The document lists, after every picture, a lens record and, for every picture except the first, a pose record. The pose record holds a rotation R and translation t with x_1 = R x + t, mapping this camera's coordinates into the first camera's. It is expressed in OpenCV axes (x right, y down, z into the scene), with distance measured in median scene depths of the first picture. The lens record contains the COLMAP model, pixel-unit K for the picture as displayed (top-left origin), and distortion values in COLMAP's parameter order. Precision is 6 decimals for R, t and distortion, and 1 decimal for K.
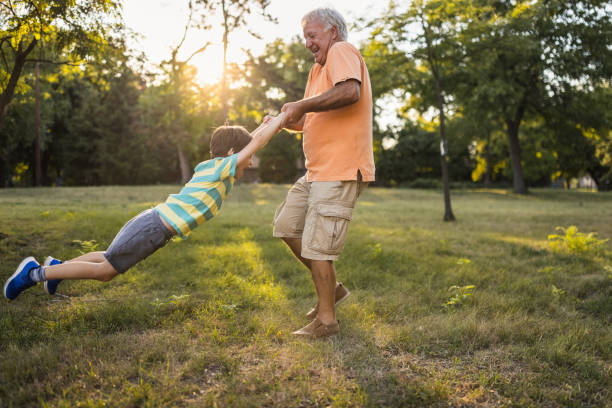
lens RADIAL K [[573.6, 0, 294.2], [0, 573.6, 205.4], [0, 0, 1]] dist [0.012917, 0.009653]
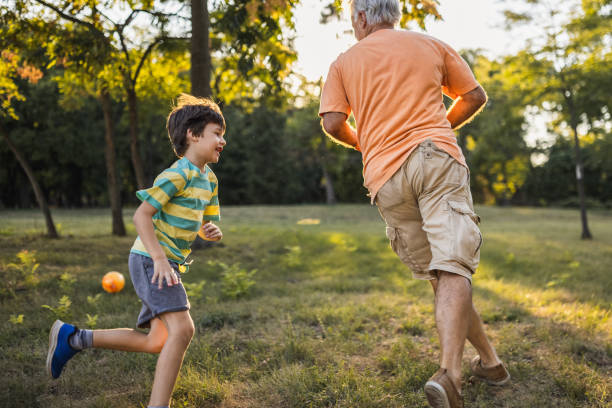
lens RADIAL K [[631.1, 0, 325.4], [0, 631.1, 202.9], [0, 0, 1]] dist [0.004066, 0.002775]
pose [[0.985628, -0.001417, -0.168925, -0.005247], [-0.004801, 0.999326, -0.036396, 0.001904], [0.168863, 0.036684, 0.984957, -0.102630]]
